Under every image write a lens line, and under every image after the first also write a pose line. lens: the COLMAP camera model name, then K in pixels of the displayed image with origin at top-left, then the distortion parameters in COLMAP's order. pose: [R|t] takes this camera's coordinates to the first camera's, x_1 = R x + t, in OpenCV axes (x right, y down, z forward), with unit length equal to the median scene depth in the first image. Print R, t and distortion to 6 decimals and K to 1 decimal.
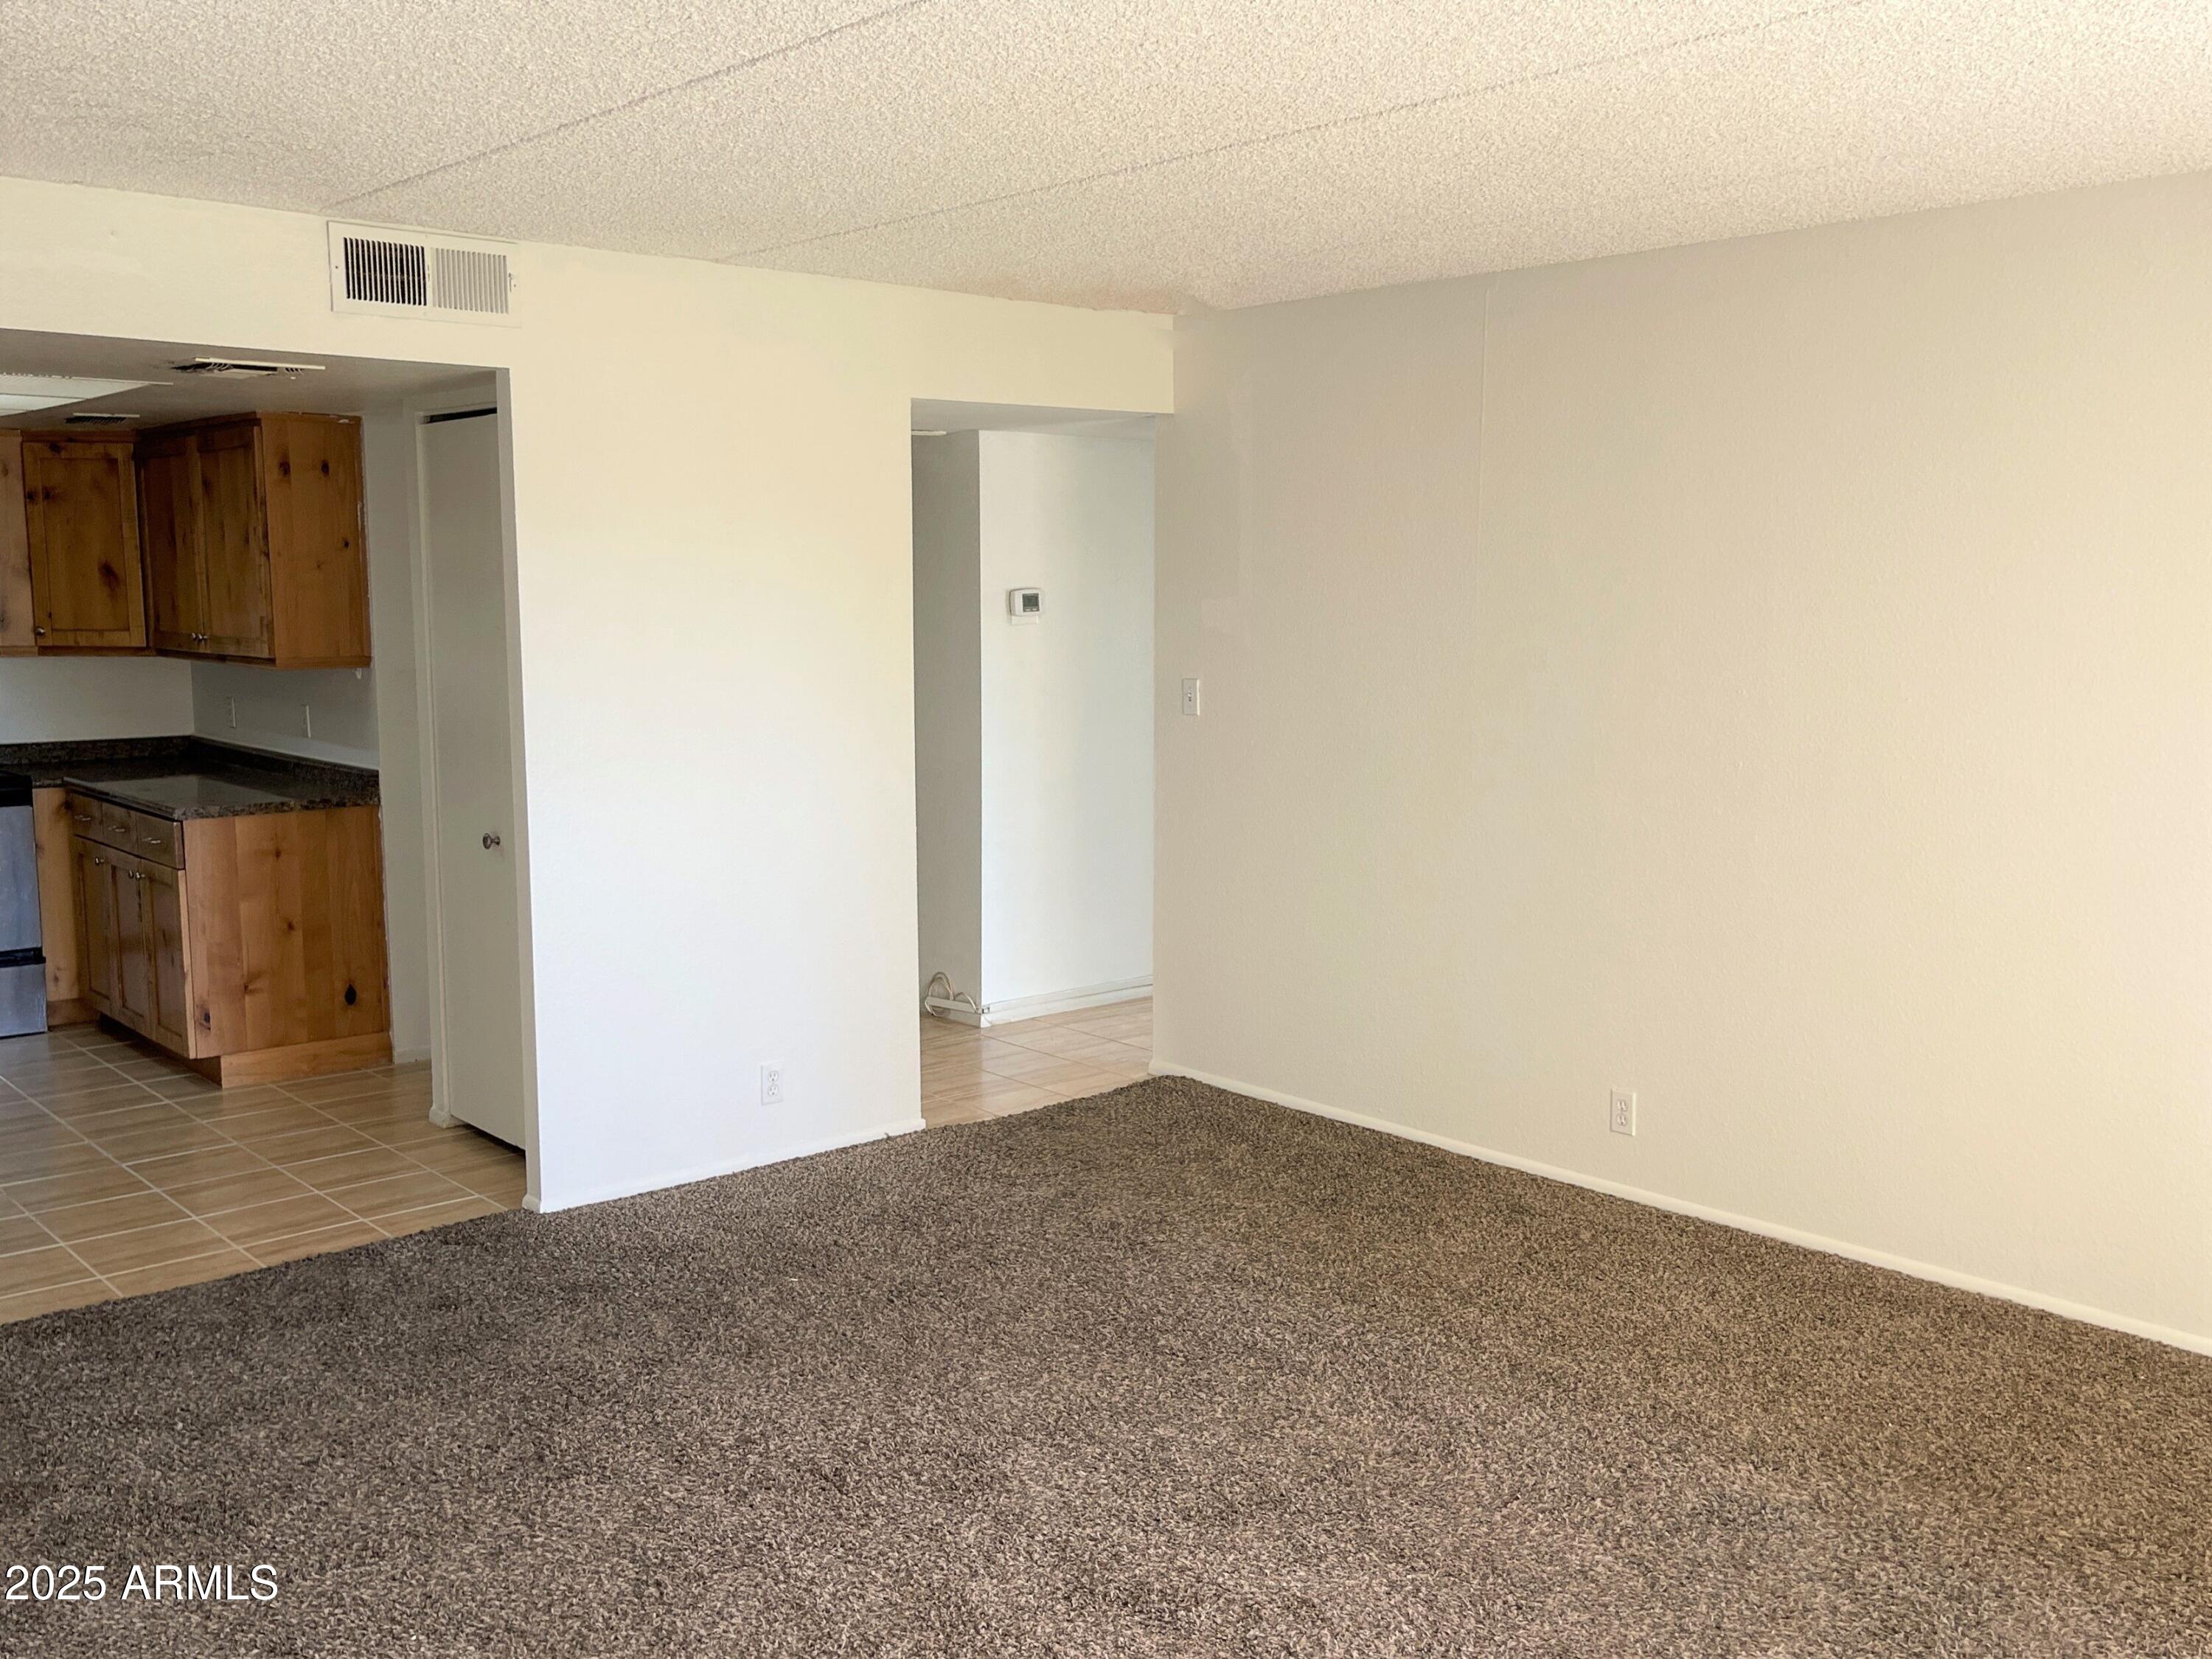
lens RADIAL K [[2078.8, 0, 1105.7], [0, 2078.8, 838.9], [0, 0, 1]] dist [0.021925, 0.000000]
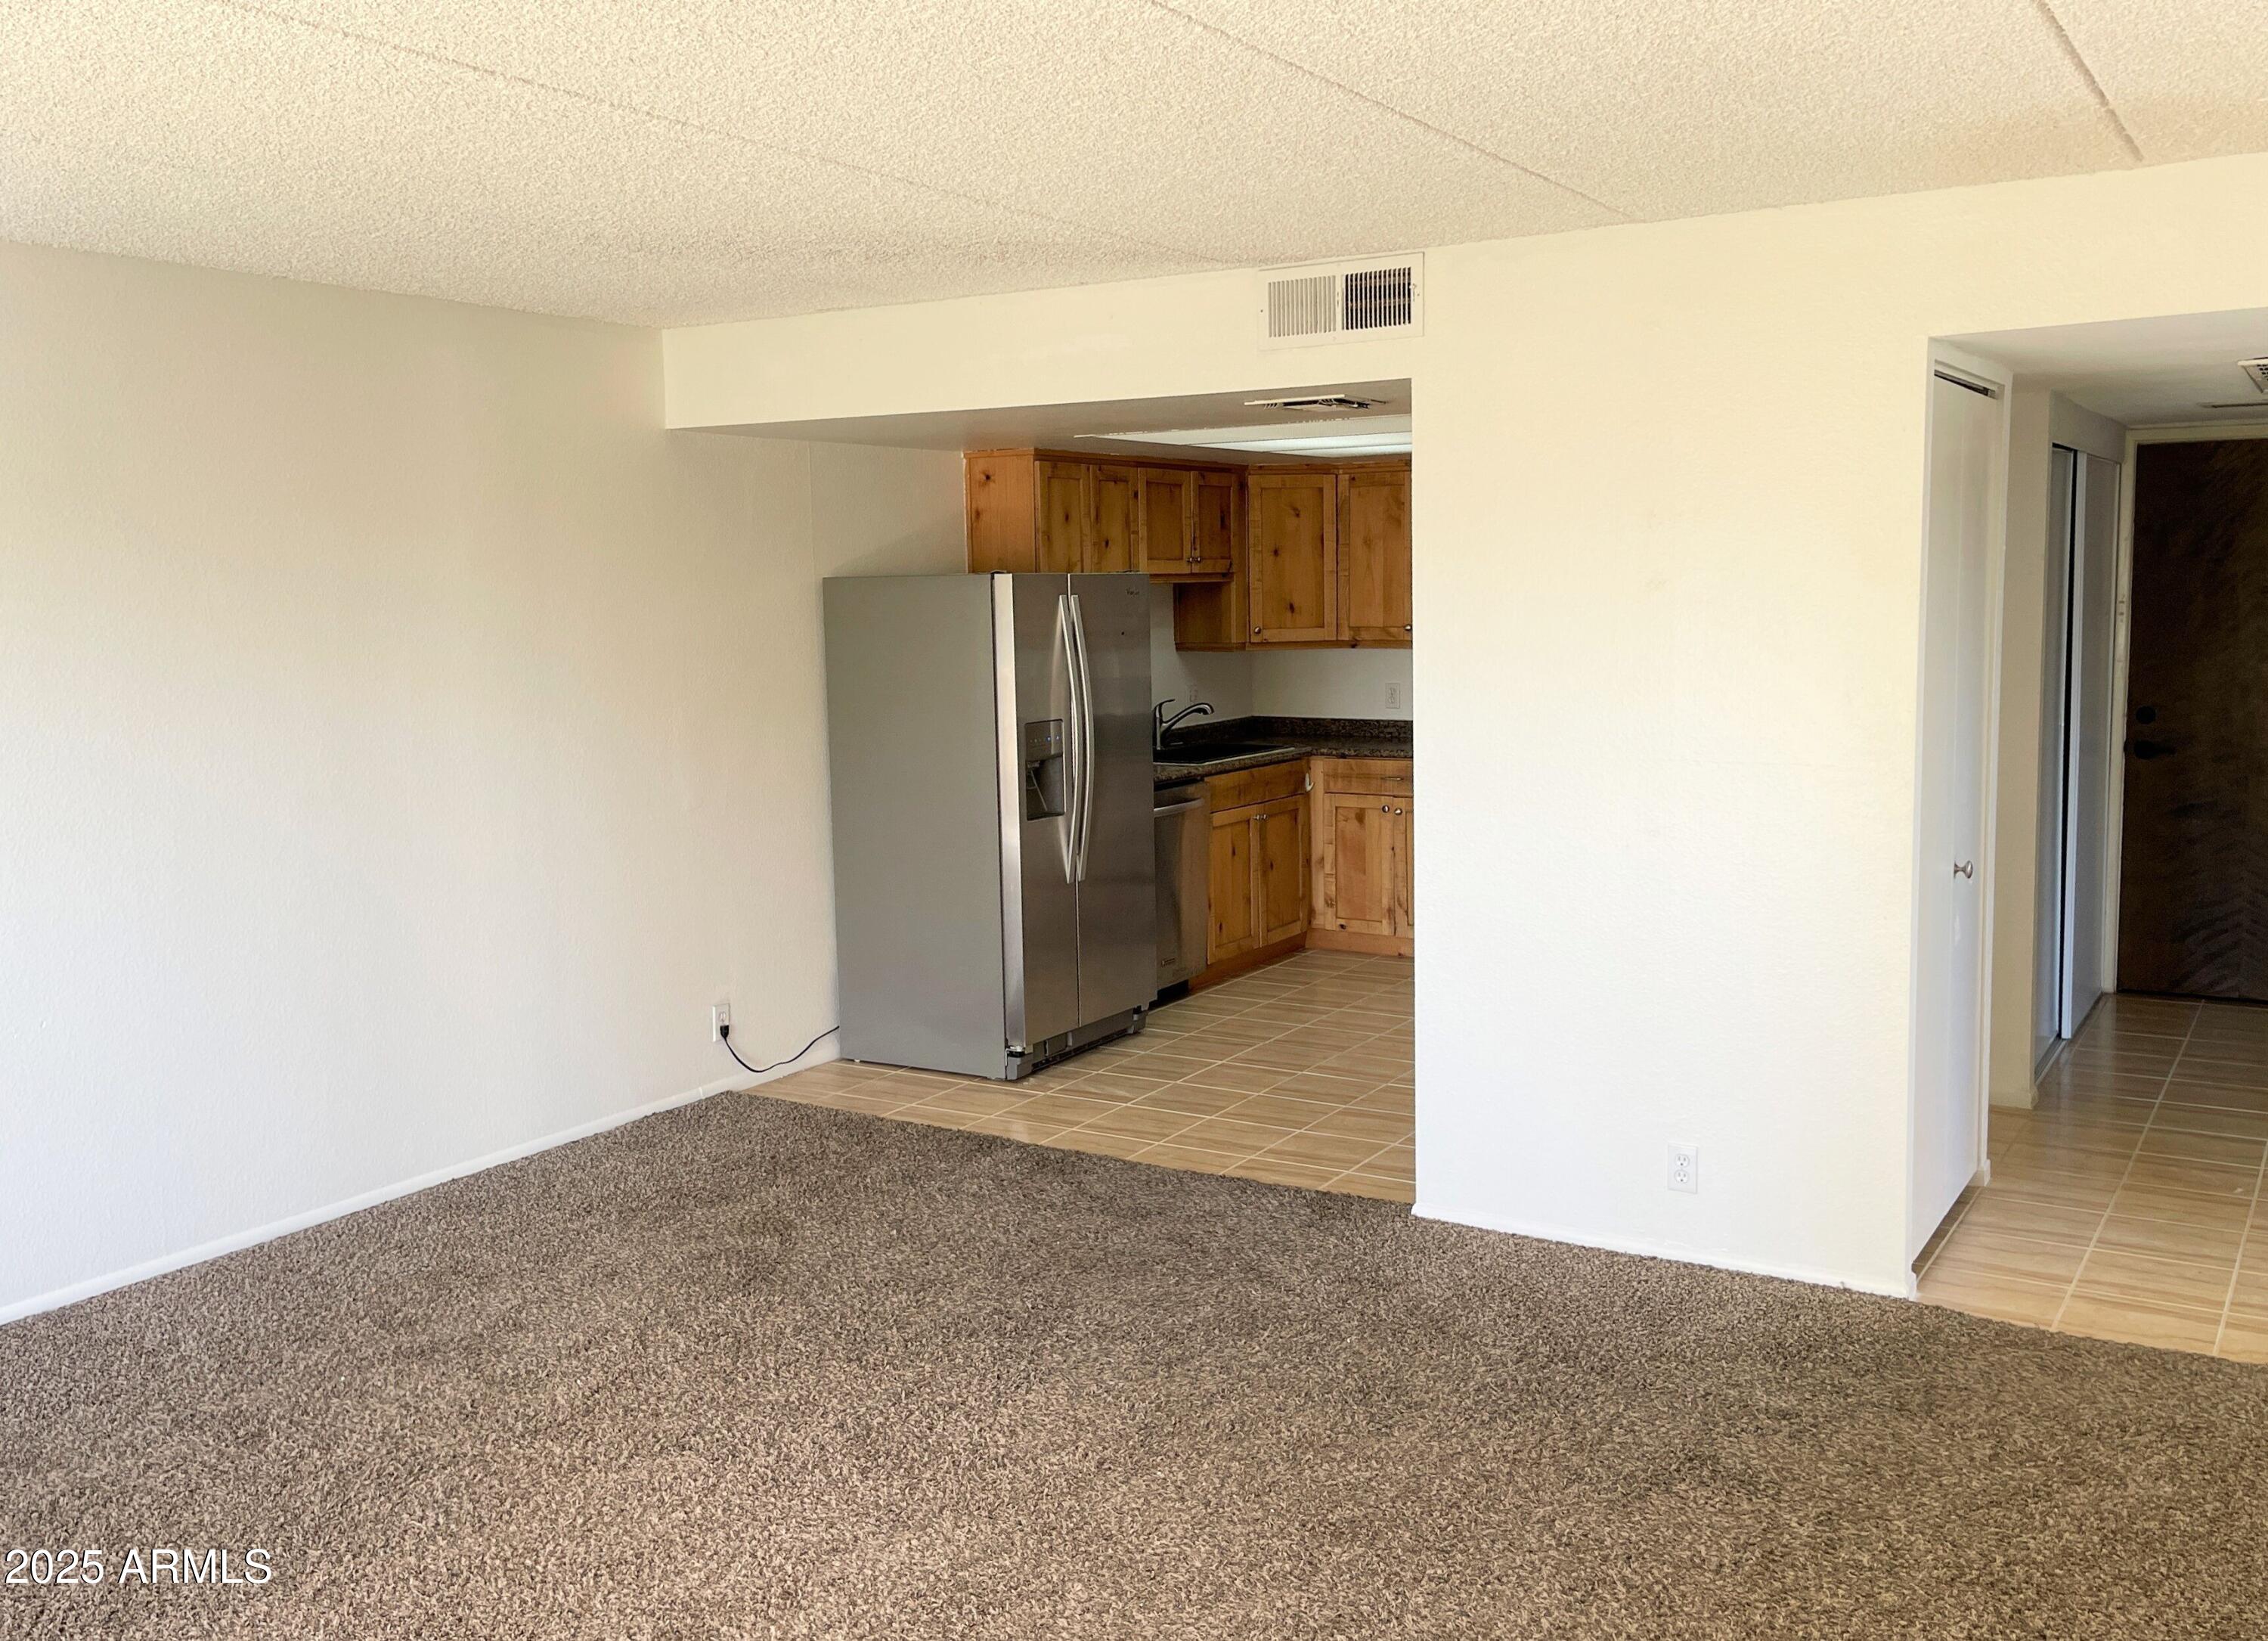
lens RADIAL K [[1967.6, 0, 1140.5], [0, 1967.6, 814.2], [0, 0, 1]] dist [0.010384, -0.000195]
pose [[0.269514, 0.104342, -0.957327, 0.516718], [-0.101697, 0.991638, 0.079451, -0.066143], [0.957611, 0.075944, 0.277872, 0.522876]]
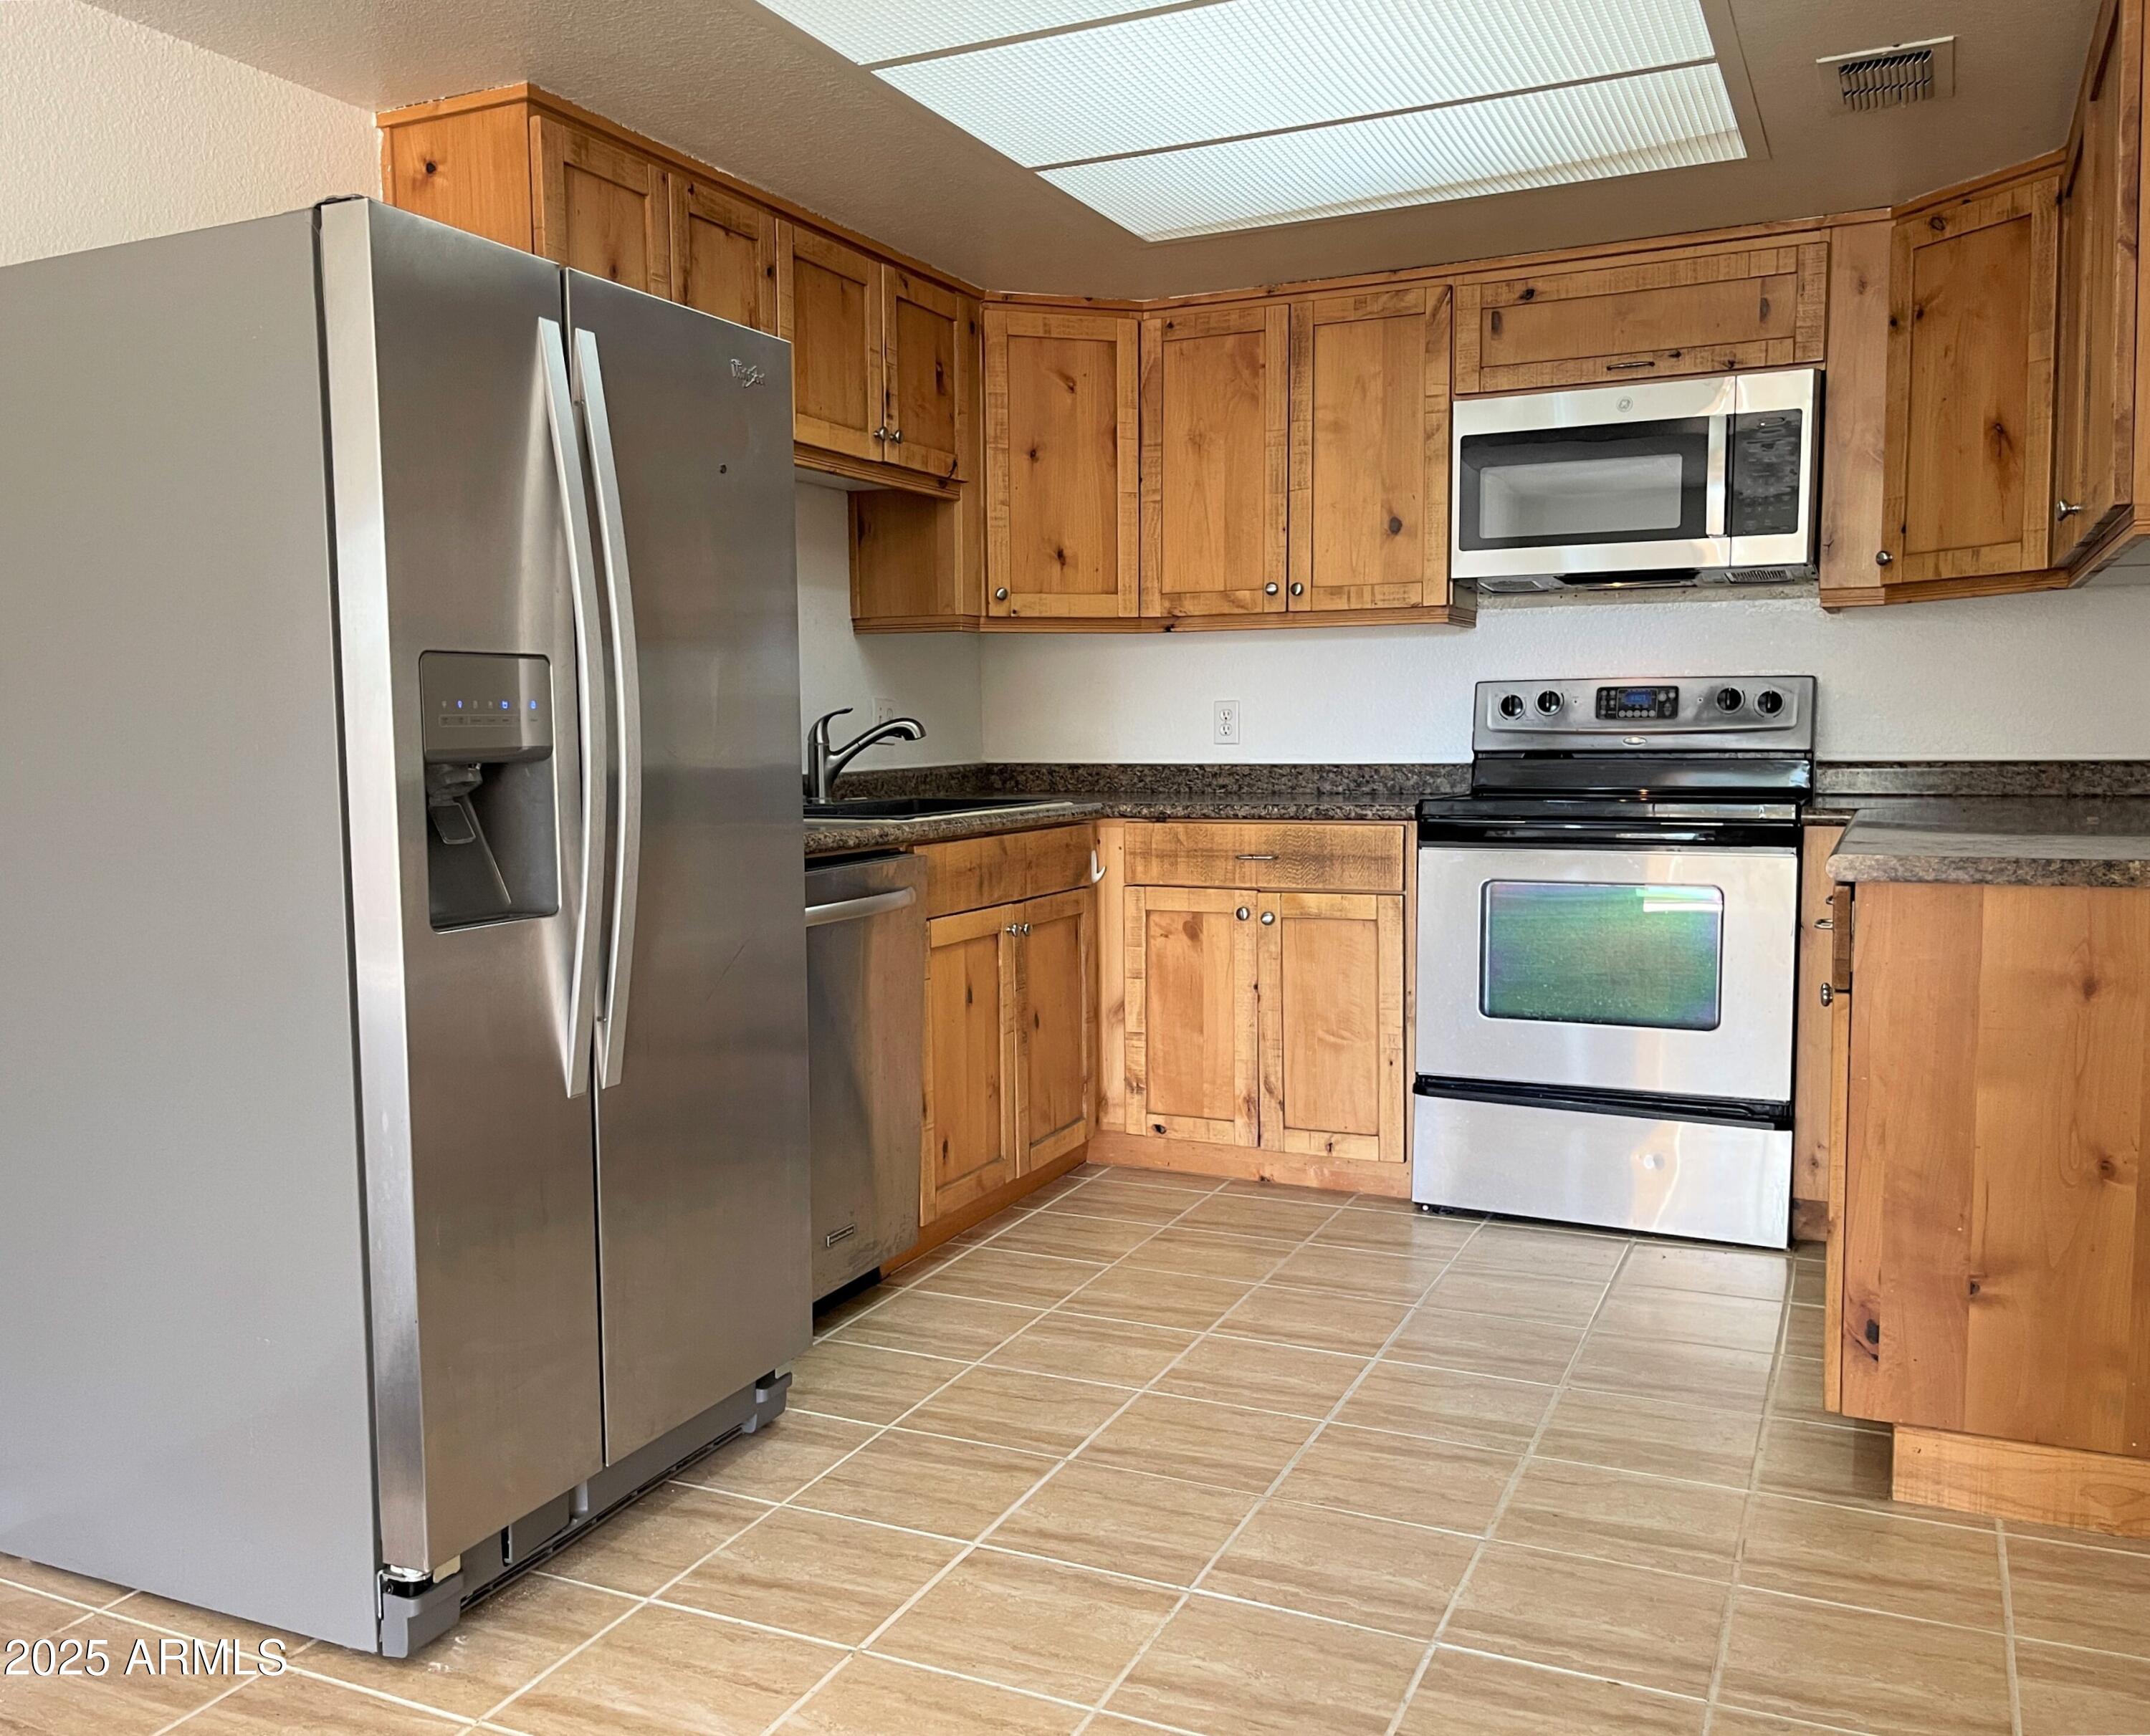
lens RADIAL K [[1831.4, 0, 1064.5], [0, 1831.4, 886.4], [0, 0, 1]] dist [0.036477, -0.012925]
pose [[0.397878, 0.075296, -0.914343, -0.157785], [-0.107094, 0.993625, 0.035223, -0.004385], [0.911166, 0.083907, 0.403405, 0.729484]]
